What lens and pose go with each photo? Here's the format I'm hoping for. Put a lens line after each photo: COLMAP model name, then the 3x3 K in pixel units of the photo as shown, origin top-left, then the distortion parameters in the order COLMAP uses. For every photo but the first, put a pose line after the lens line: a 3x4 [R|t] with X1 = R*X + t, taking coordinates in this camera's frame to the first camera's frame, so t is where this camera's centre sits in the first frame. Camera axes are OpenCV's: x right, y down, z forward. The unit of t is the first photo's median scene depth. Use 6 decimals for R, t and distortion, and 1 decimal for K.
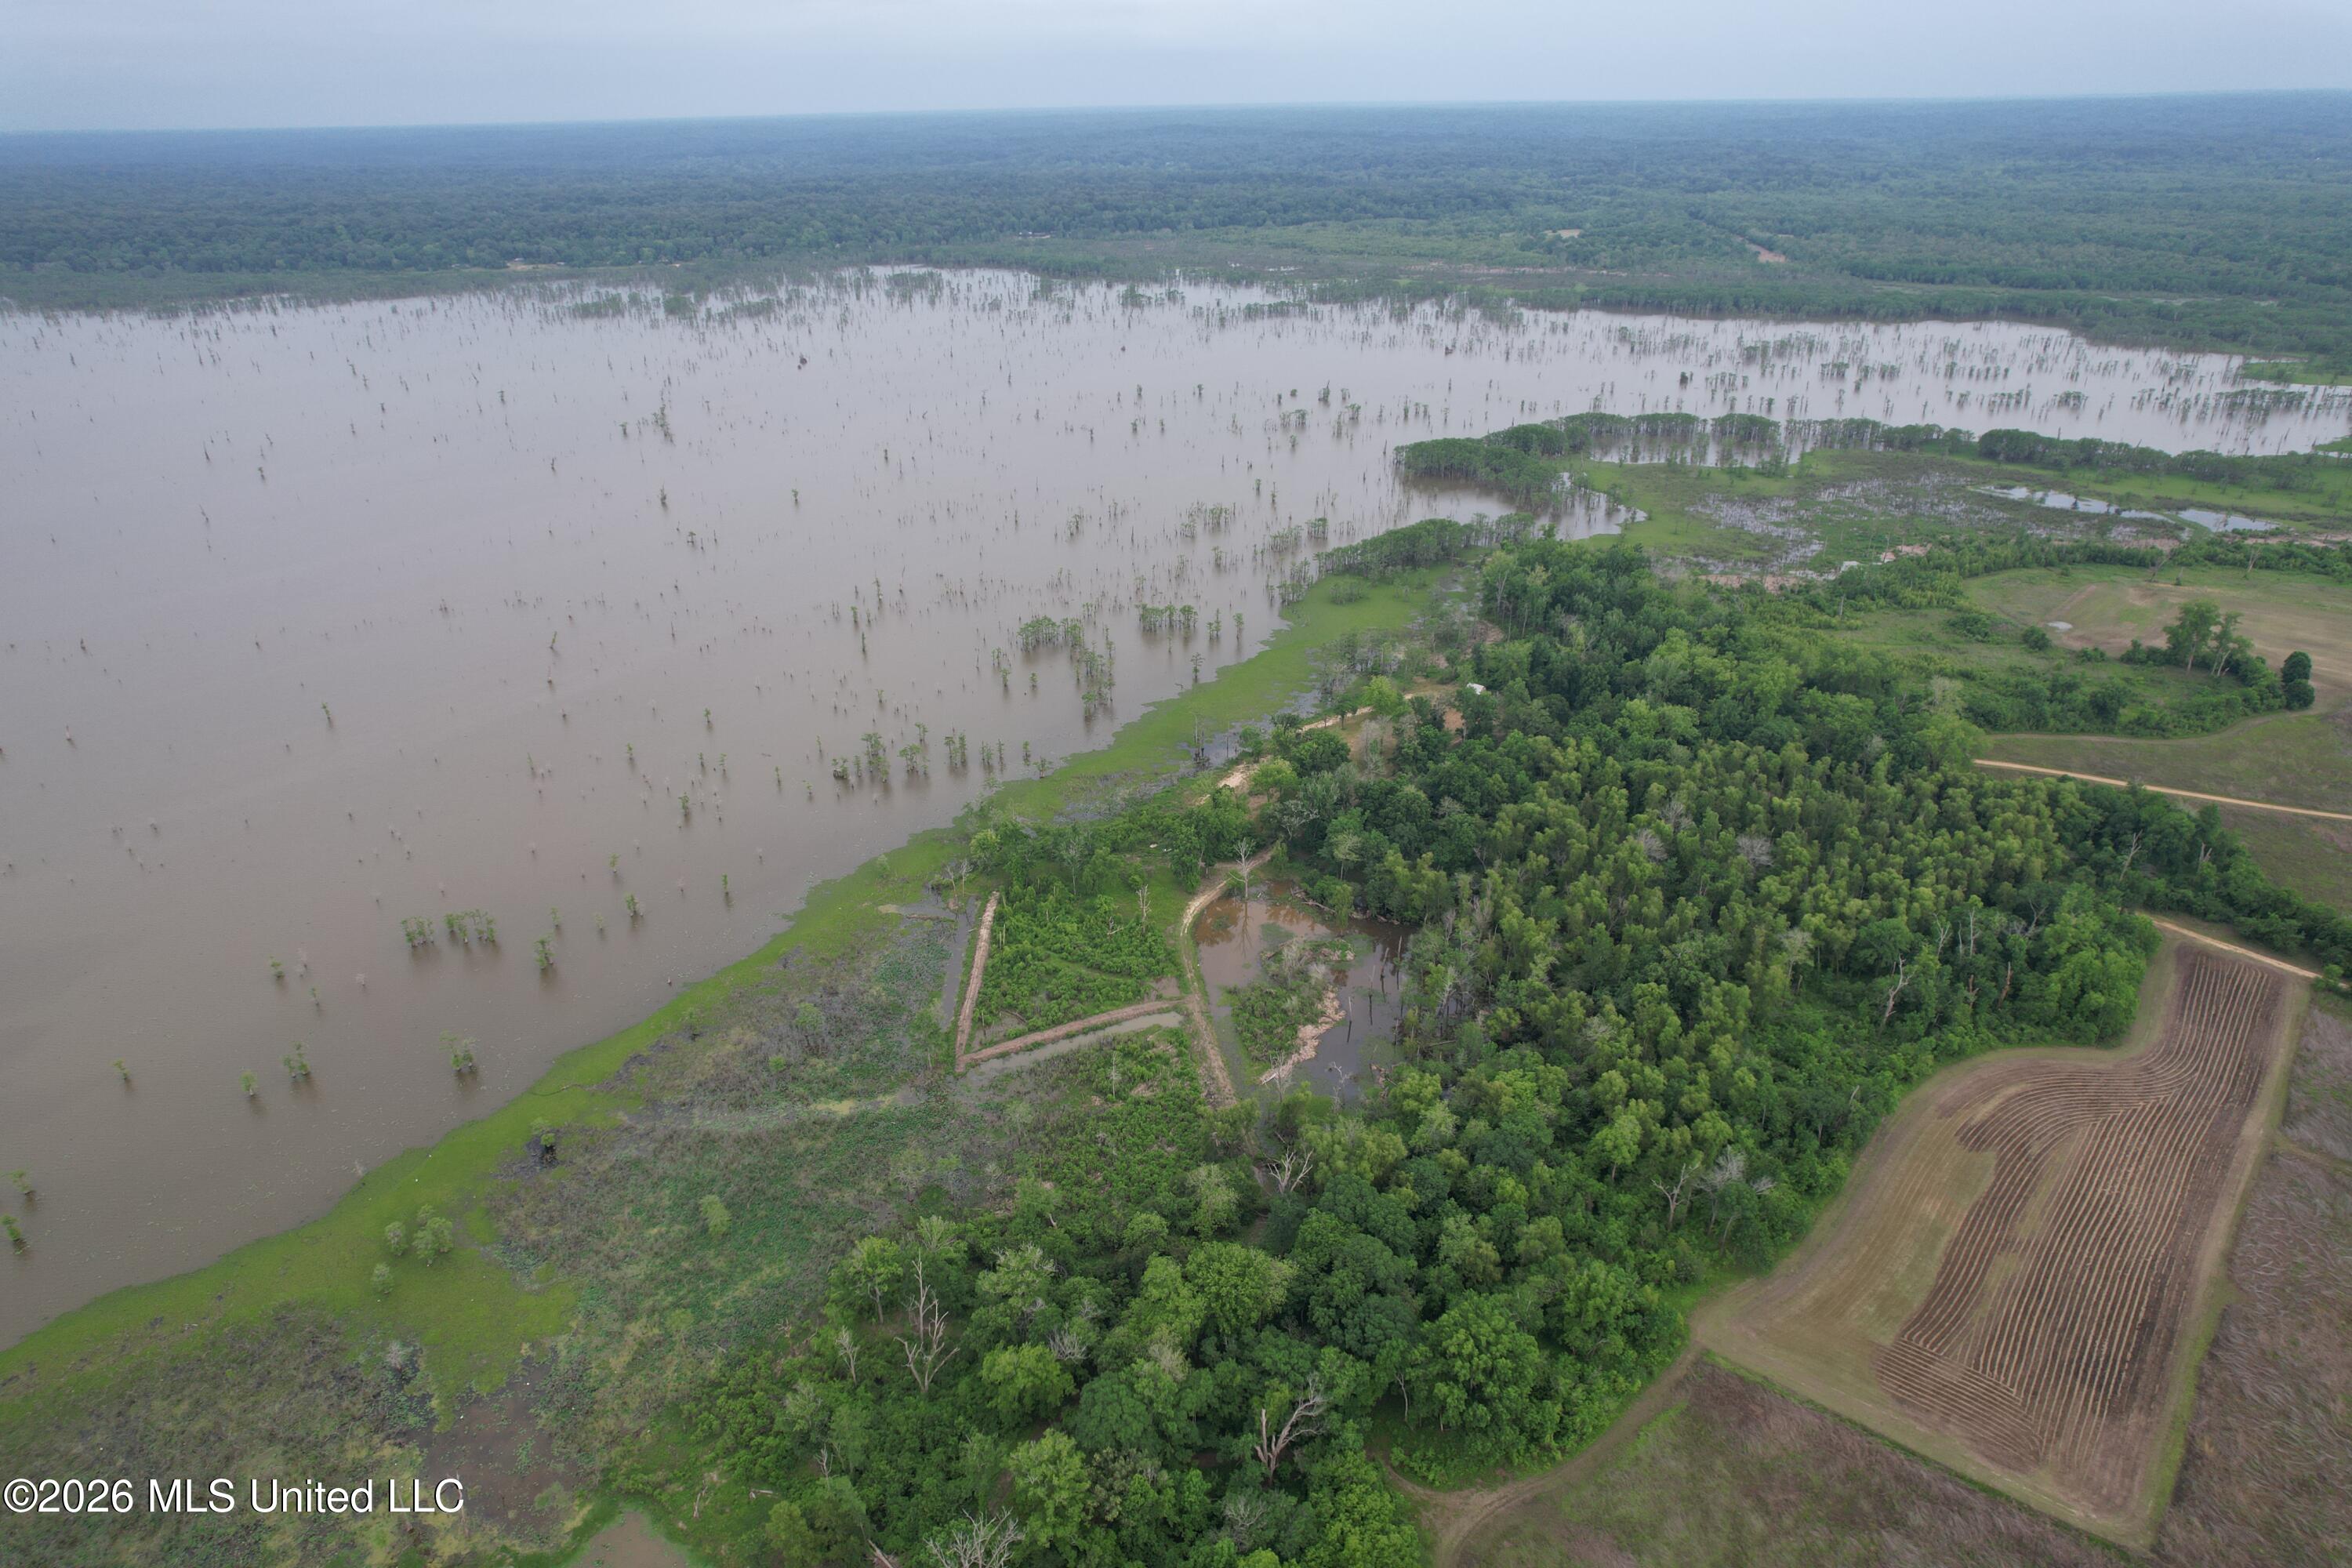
lens RADIAL K [[1503.0, 0, 1176.3], [0, 1503.0, 796.3], [0, 0, 1]] dist [-0.074033, 0.068735]
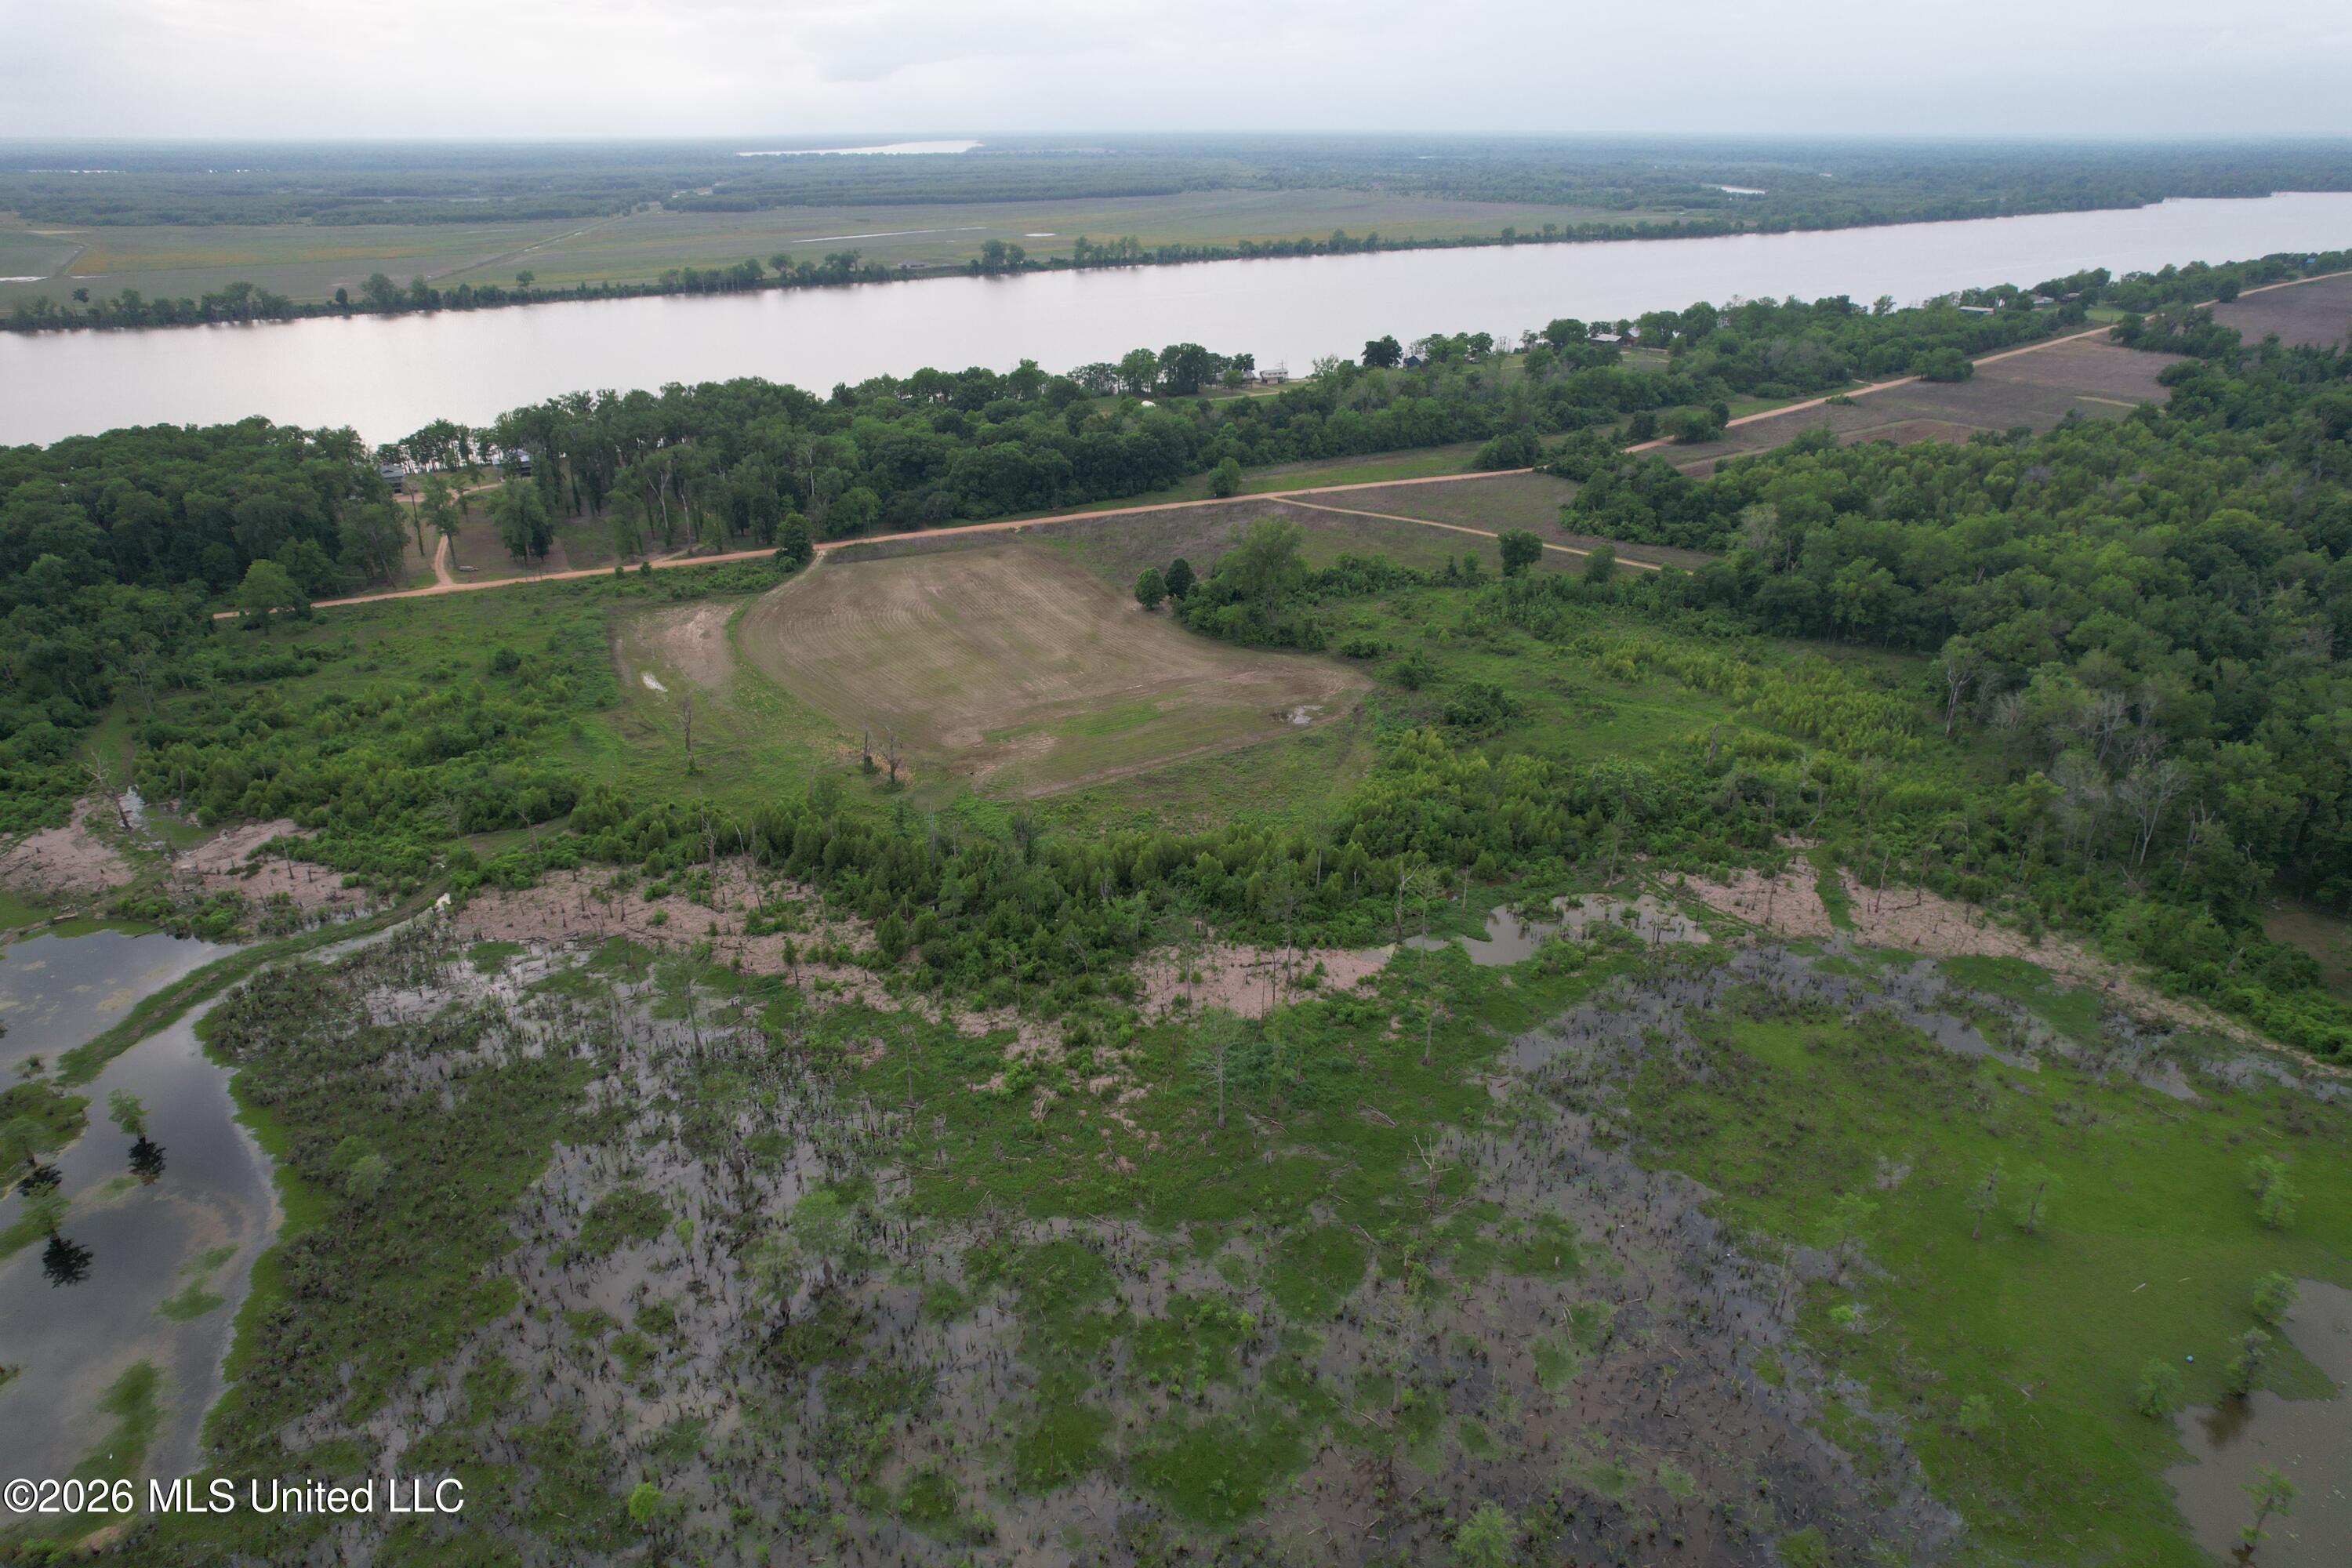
lens RADIAL K [[1503.0, 0, 1180.0], [0, 1503.0, 805.8], [0, 0, 1]] dist [-0.074033, 0.068735]
pose [[-0.972410, -0.078674, 0.219613, 0.258336], [0.118693, 0.643588, 0.756113, -0.257446], [-0.200826, 0.761318, -0.616493, 0.686546]]
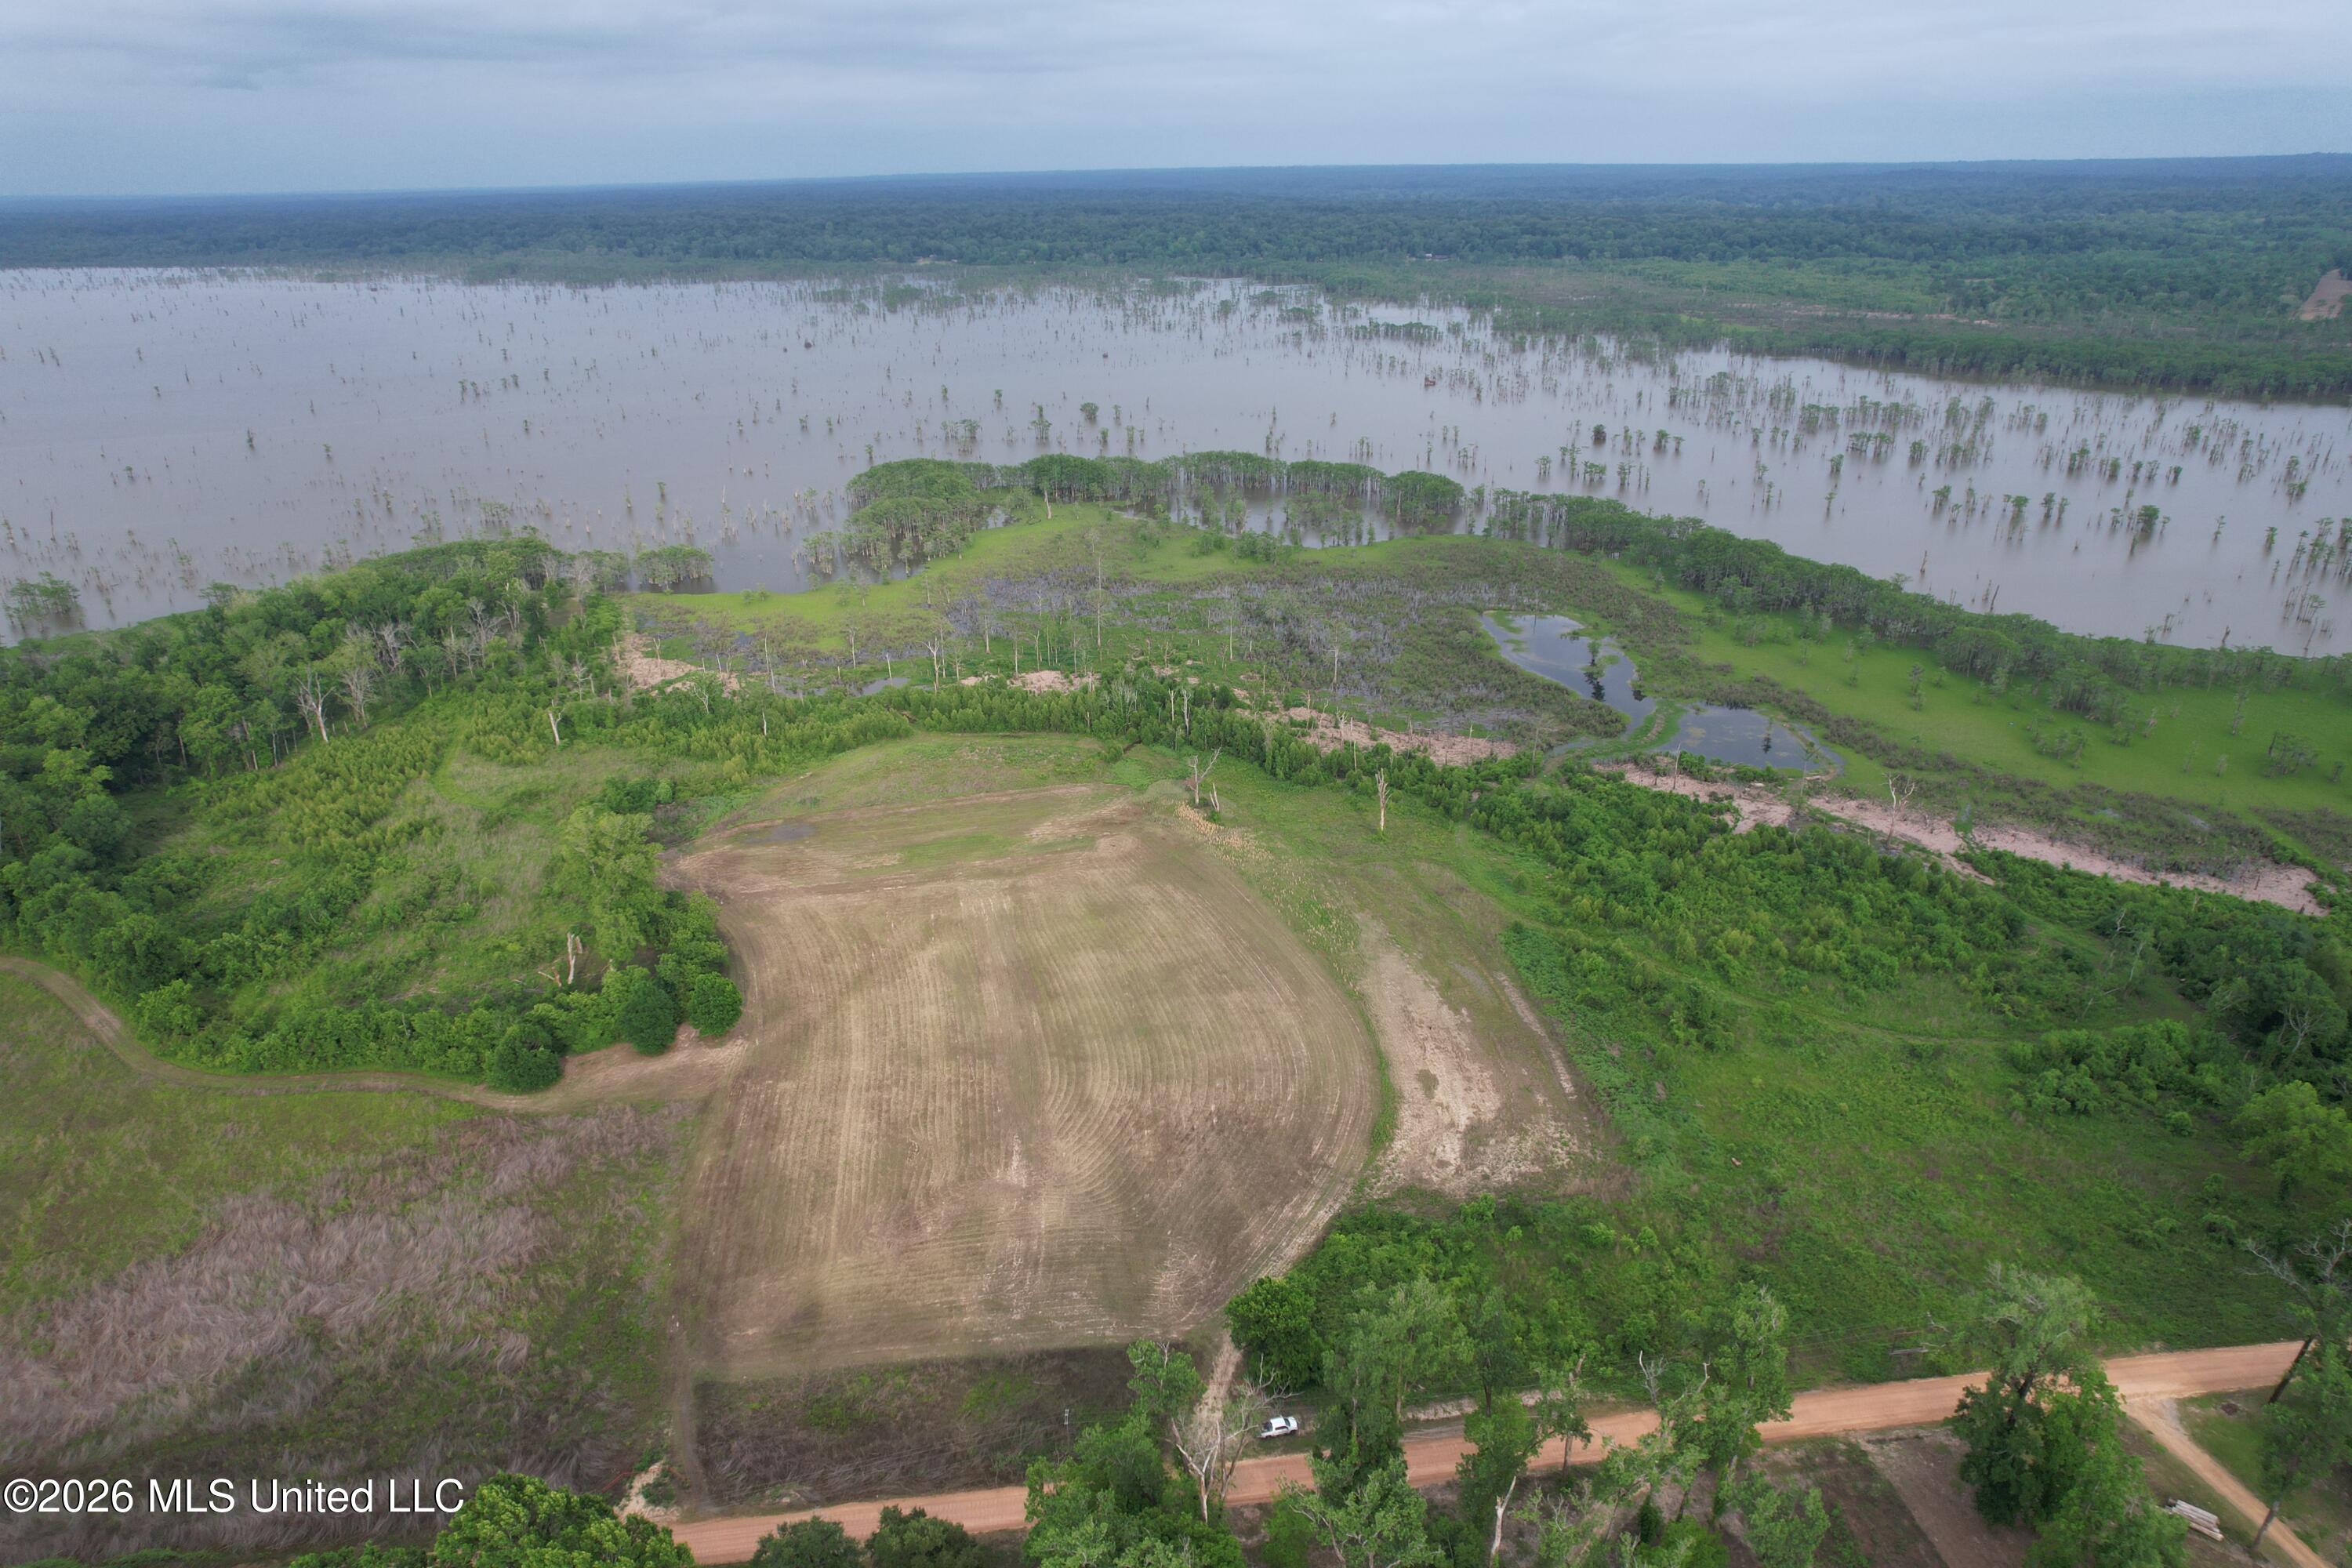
lens RADIAL K [[1503.0, 0, 1177.0], [0, 1503.0, 789.5], [0, 0, 1]] dist [-0.074033, 0.068735]
pose [[0.862223, 0.200602, -0.465113, 0.483404], [-0.216666, 0.976055, 0.019315, -0.085803], [0.457851, 0.084120, 0.885040, 0.294794]]
